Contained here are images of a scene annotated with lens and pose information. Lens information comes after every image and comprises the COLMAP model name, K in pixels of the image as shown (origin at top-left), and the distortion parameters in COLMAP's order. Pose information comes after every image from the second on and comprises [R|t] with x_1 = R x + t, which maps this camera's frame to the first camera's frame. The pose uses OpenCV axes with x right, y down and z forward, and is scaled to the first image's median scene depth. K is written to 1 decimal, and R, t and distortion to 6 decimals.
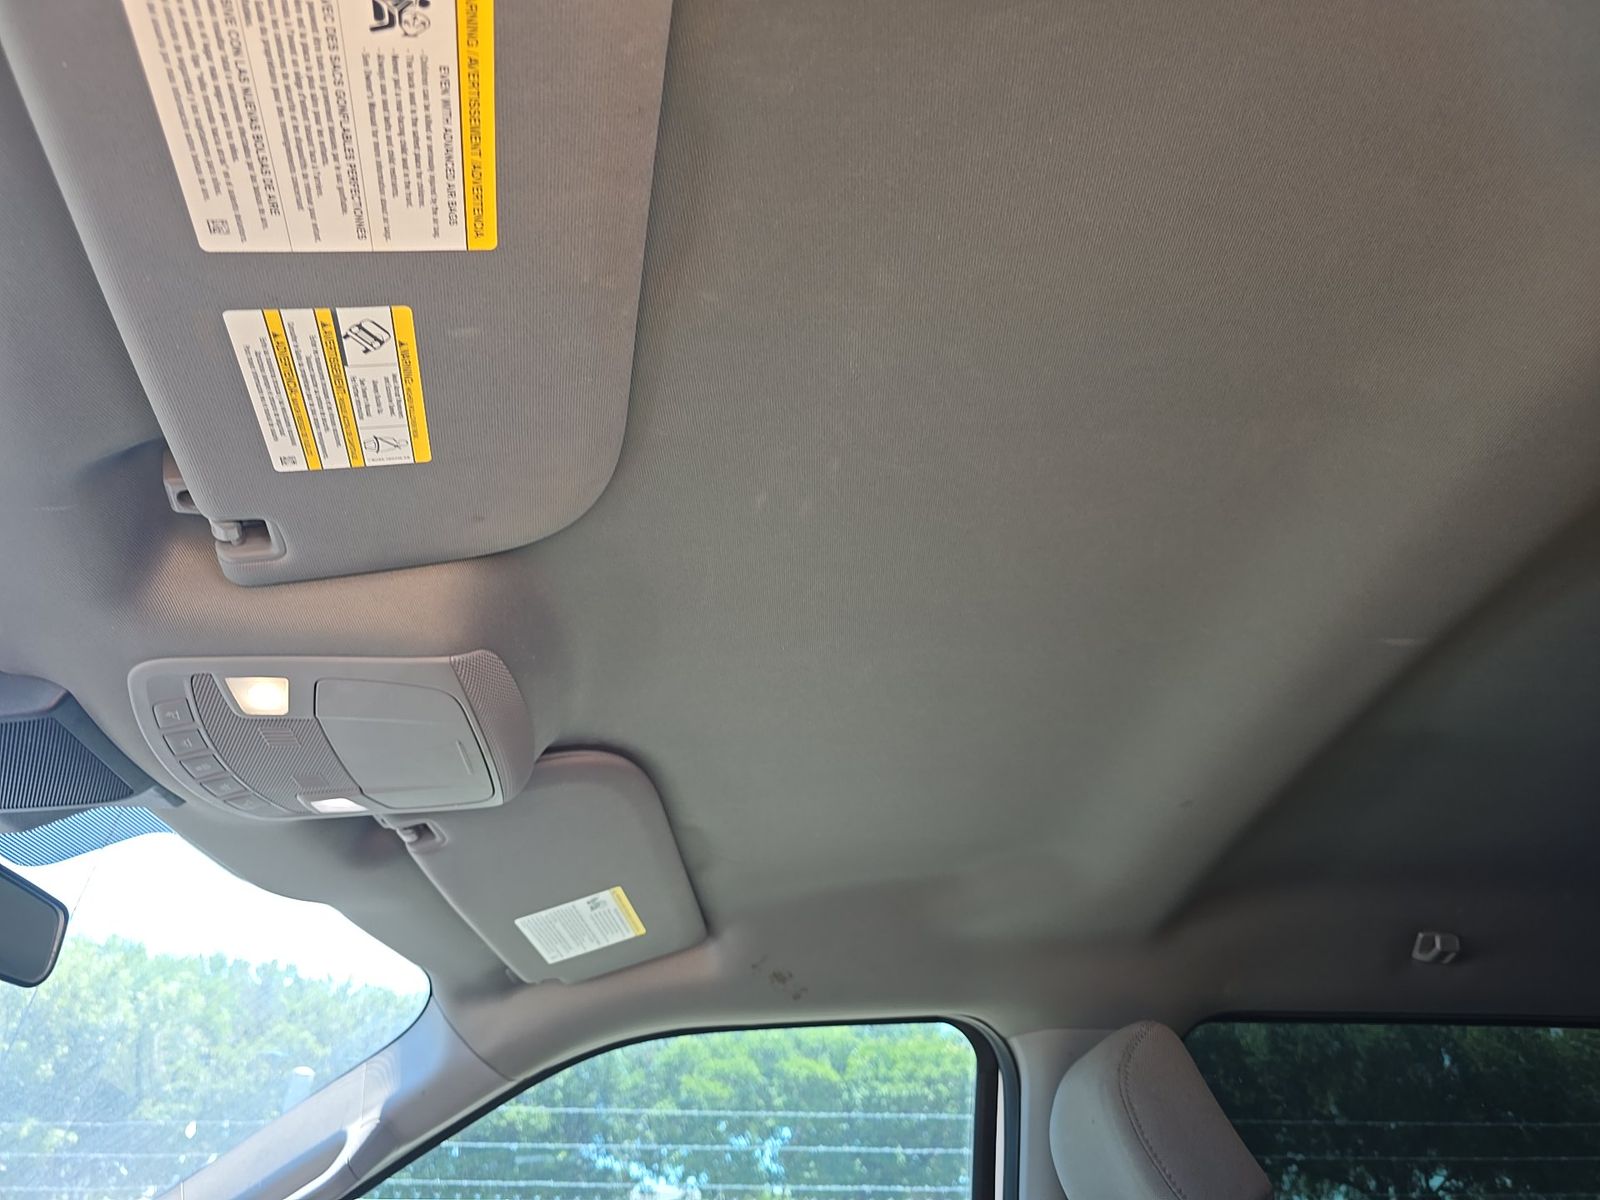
lens RADIAL K [[1107.3, 0, 803.1], [0, 1107.3, 571.8], [0, 0, 1]] dist [0.022092, -0.002495]
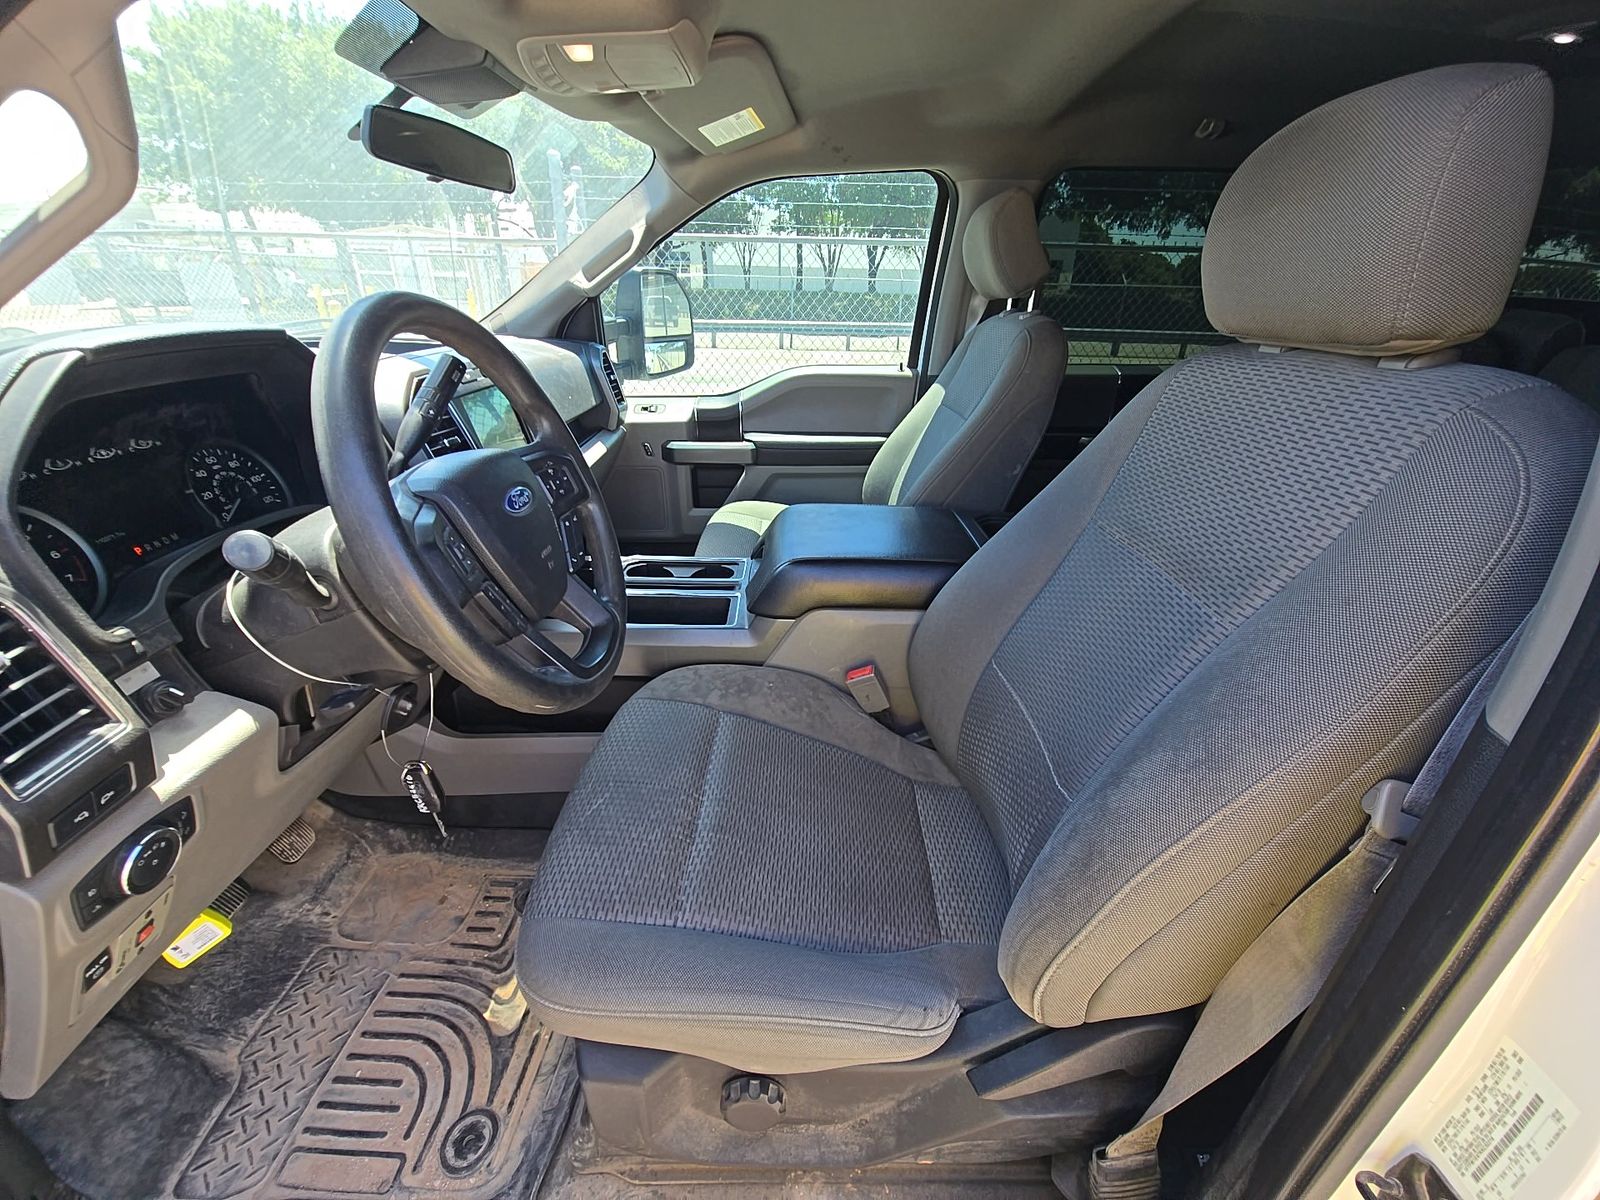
lens RADIAL K [[648.7, 0, 798.5], [0, 648.7, 602.3], [0, 0, 1]] dist [0.011149, -0.009262]
pose [[0.997578, 0.044019, -0.053847, 0.008038], [0.024207, 0.506059, 0.862159, -0.208994], [0.065201, -0.861375, 0.503768, -0.226427]]
